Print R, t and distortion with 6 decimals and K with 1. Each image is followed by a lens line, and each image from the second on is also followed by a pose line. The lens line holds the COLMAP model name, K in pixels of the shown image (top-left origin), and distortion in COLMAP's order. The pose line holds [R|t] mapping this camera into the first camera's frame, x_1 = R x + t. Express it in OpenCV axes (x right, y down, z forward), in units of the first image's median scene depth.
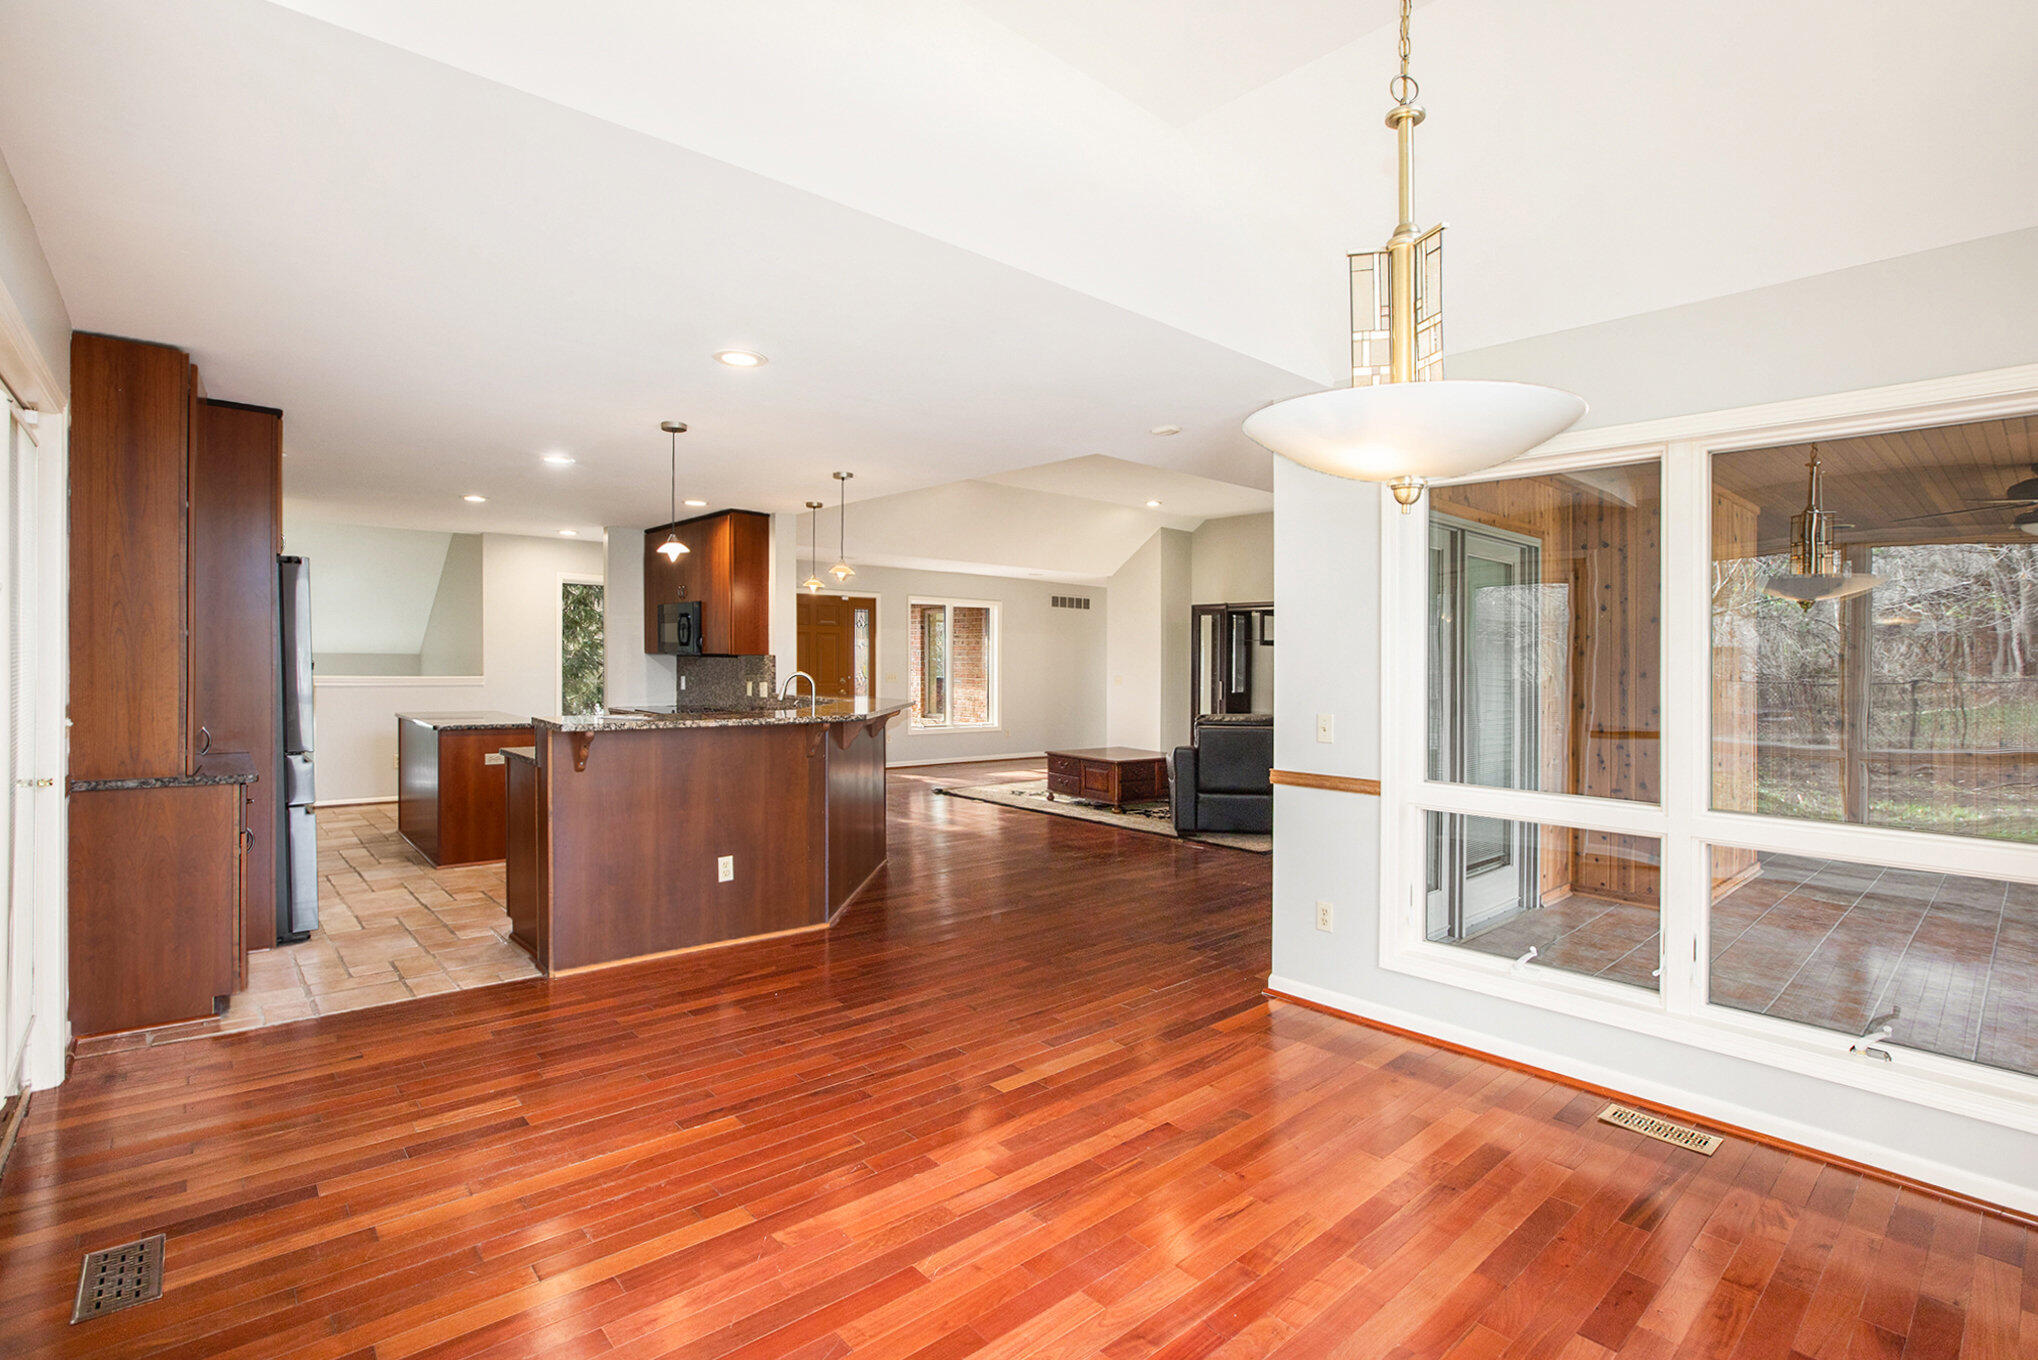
lens RADIAL K [[942.2, 0, 1018.4], [0, 942.2, 671.1], [0, 0, 1]] dist [-0.015319, 0.000216]
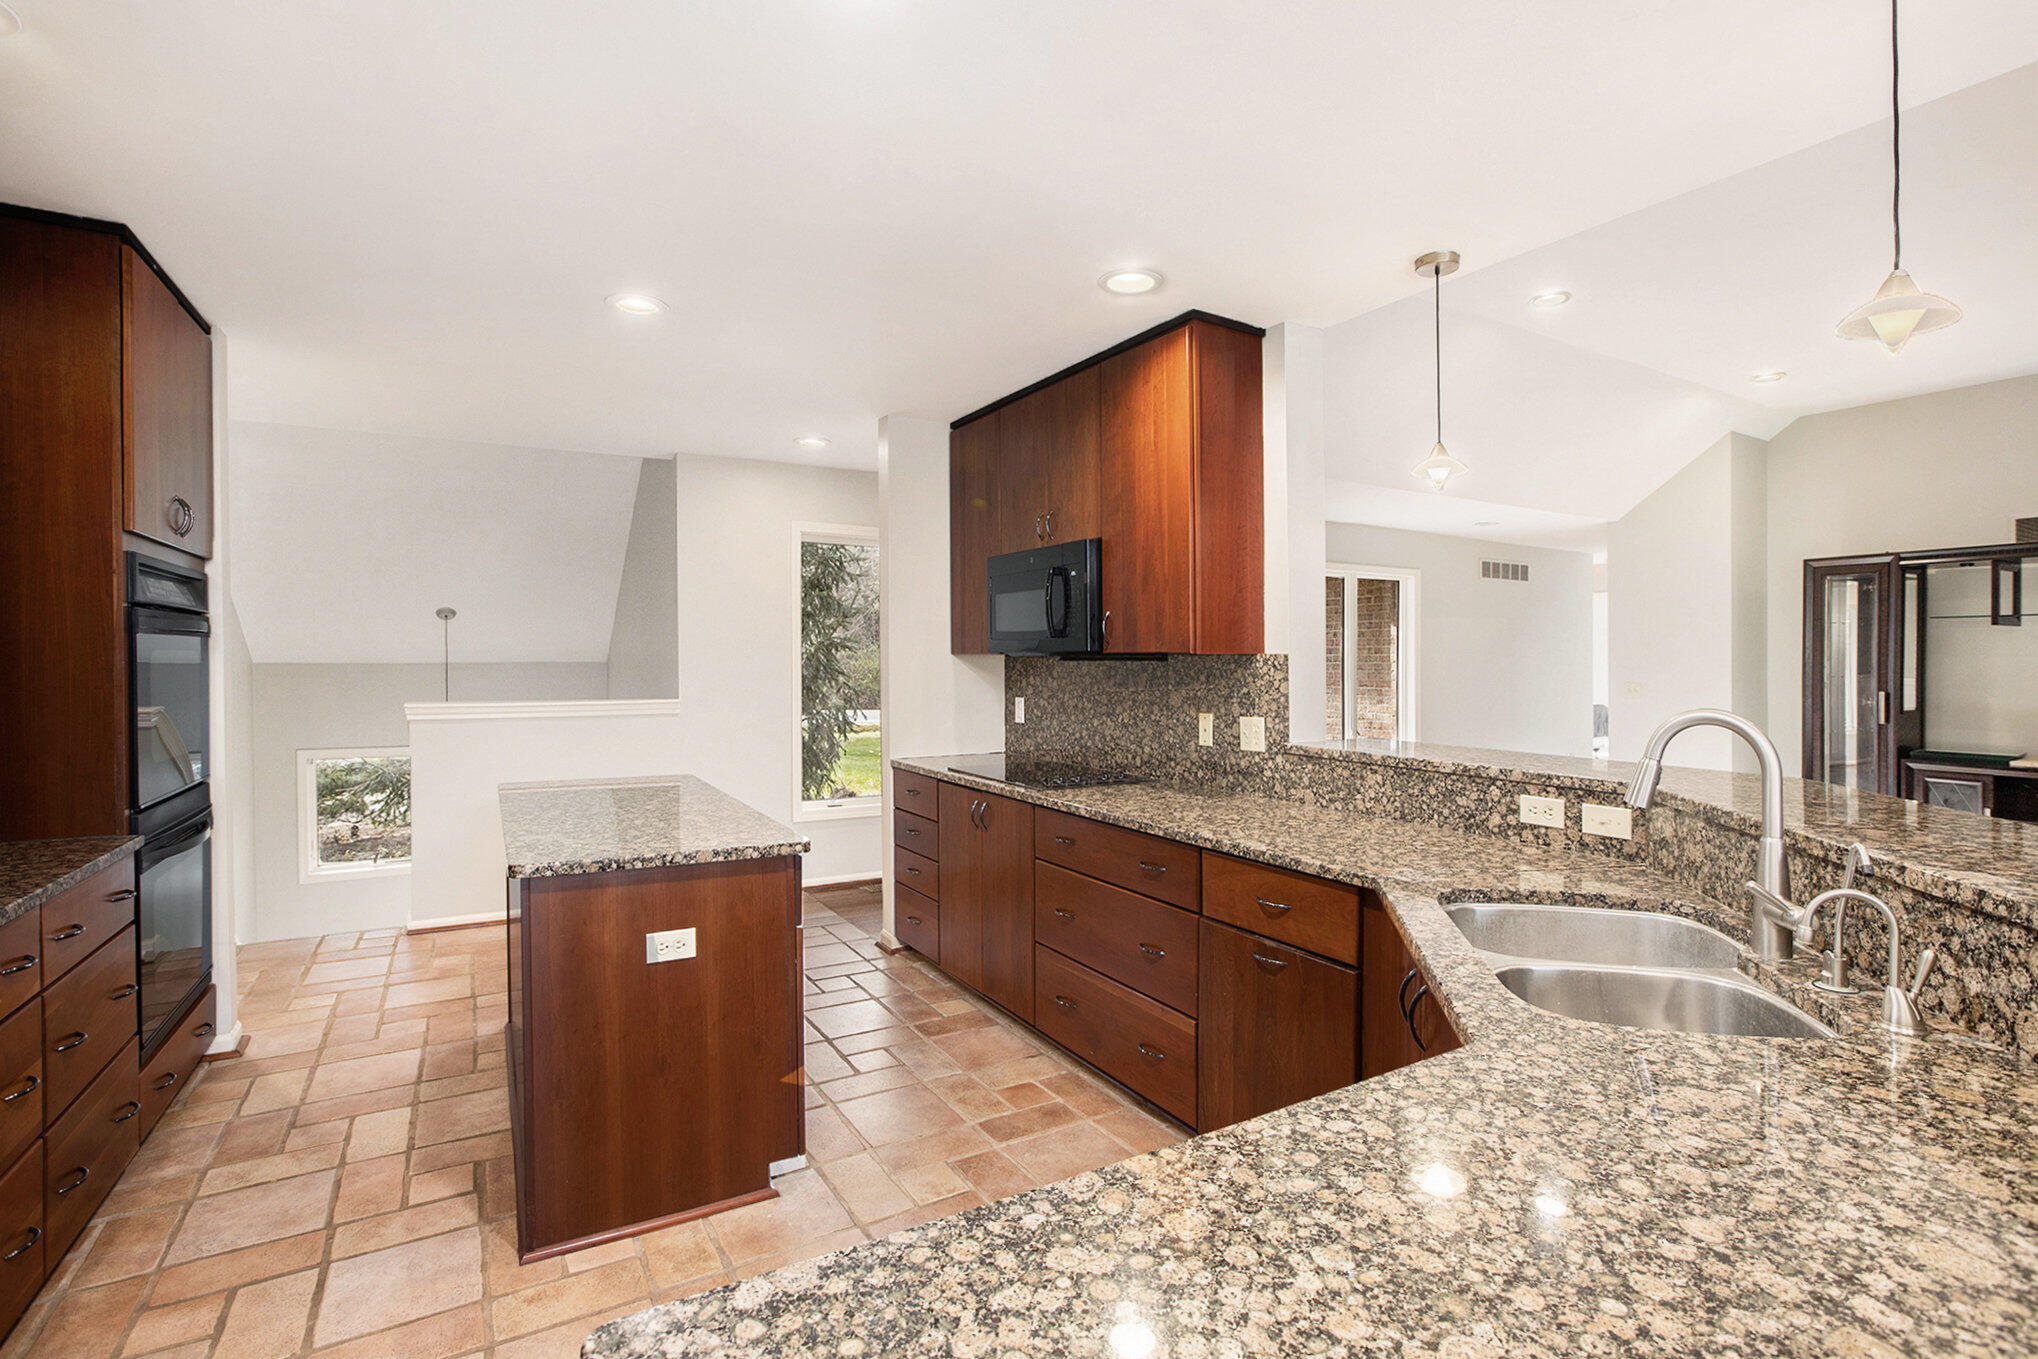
lens RADIAL K [[942.2, 0, 1016.8], [0, 942.2, 672.8], [0, 0, 1]] dist [-0.015319, 0.000216]
pose [[0.979366, -0.011269, -0.201779, -0.247759], [0.011596, 0.999933, 0.000440, -0.008700], [0.201761, -0.002770, 0.979431, 0.471359]]
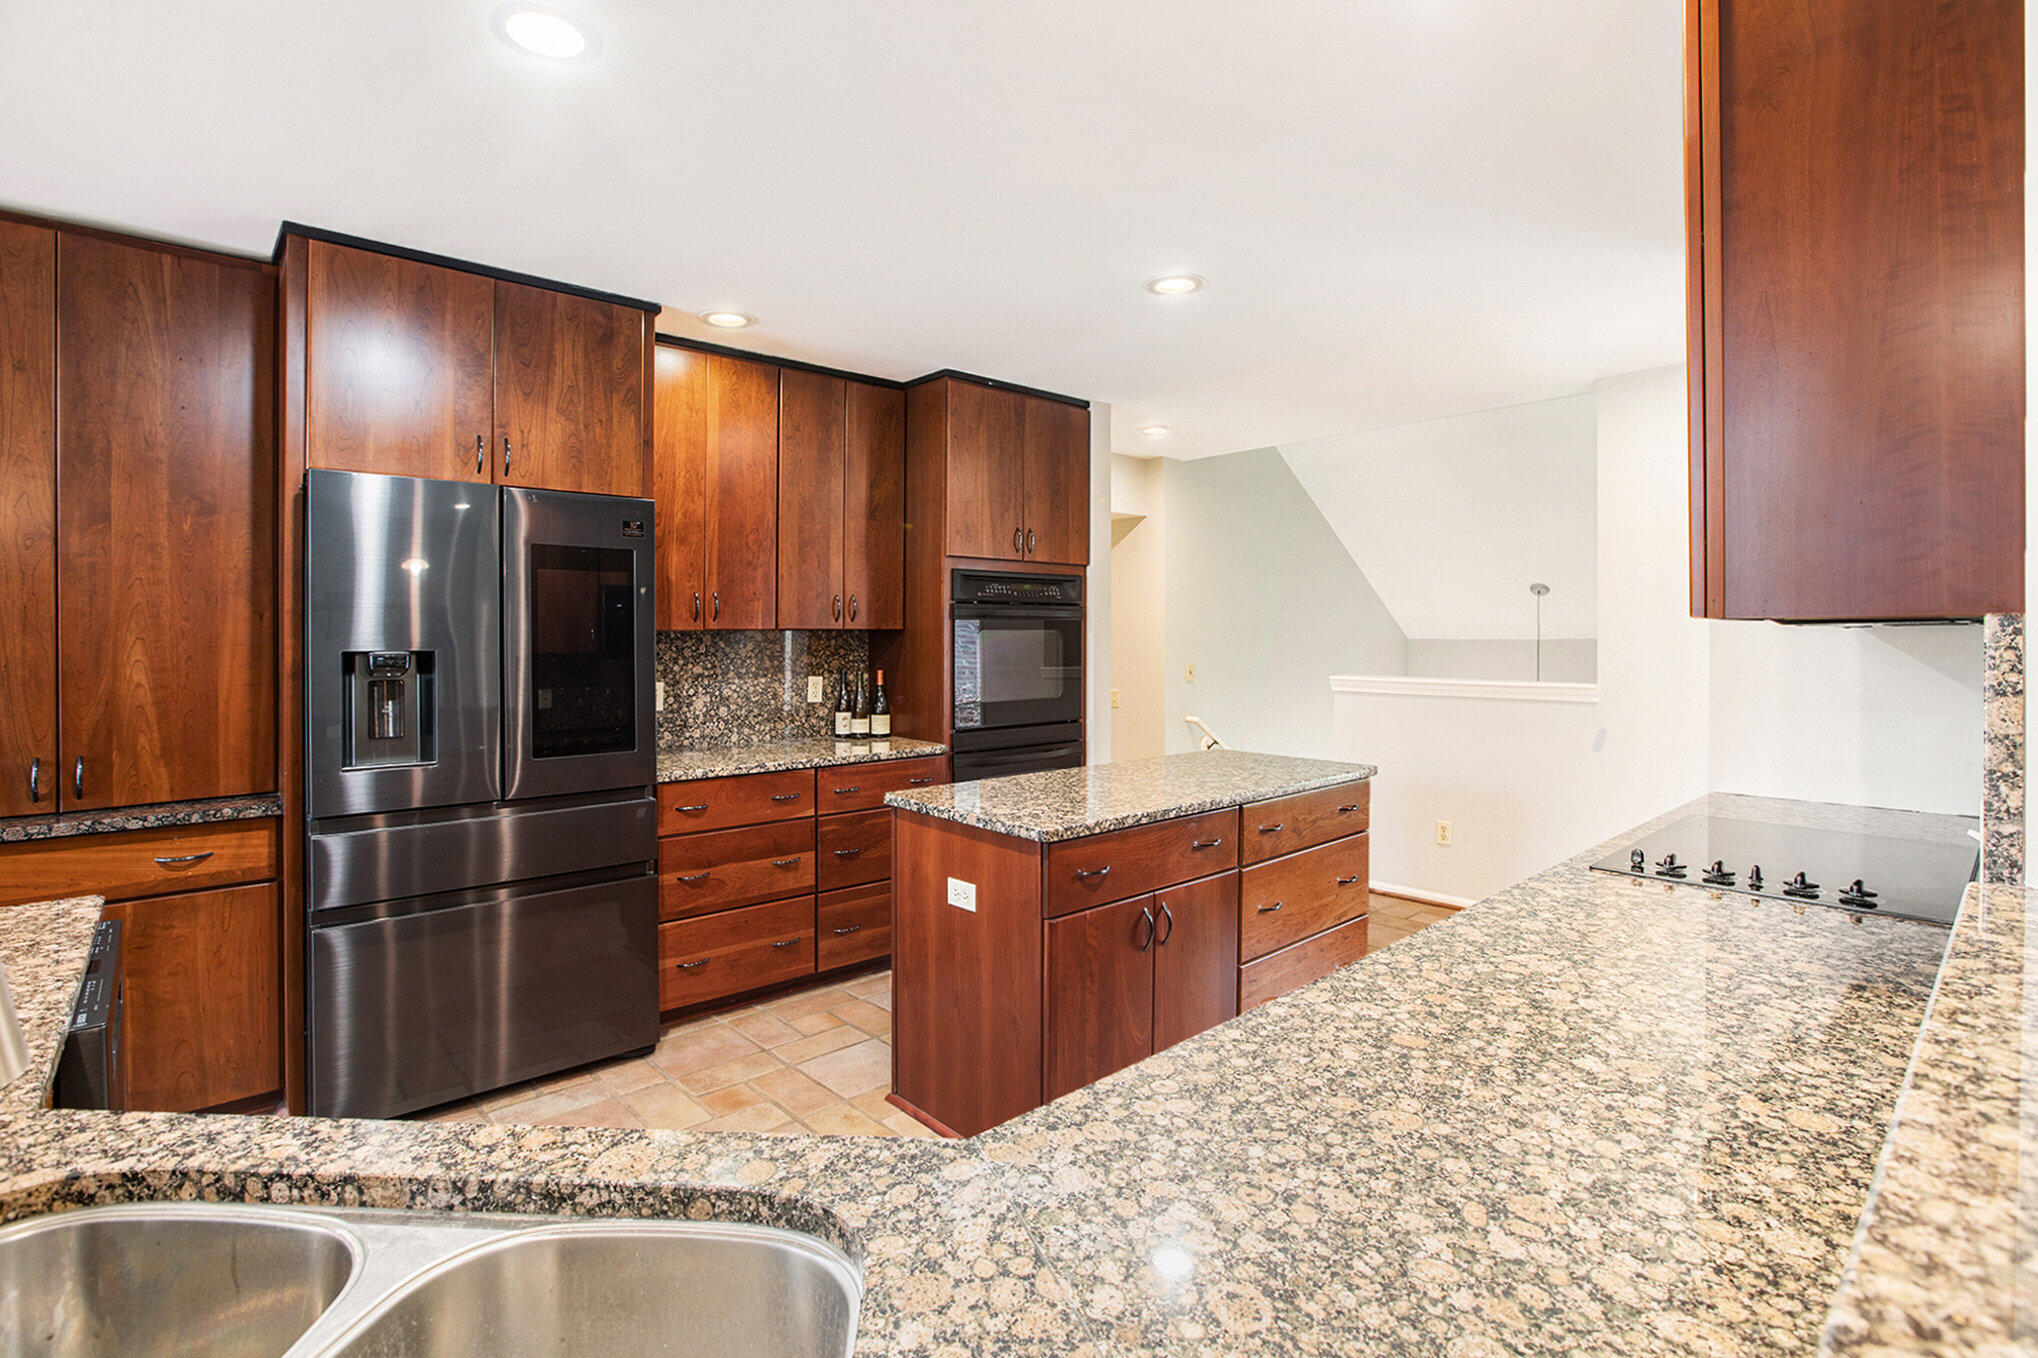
lens RADIAL K [[942.2, 0, 1015.7], [0, 942.2, 667.6], [0, 0, 1]] dist [-0.015319, 0.000216]
pose [[-0.004497, 0.009423, -0.999945, -0.109036], [-0.004954, 0.999943, 0.009445, -0.005599], [0.999978, 0.004996, -0.004450, 0.725989]]
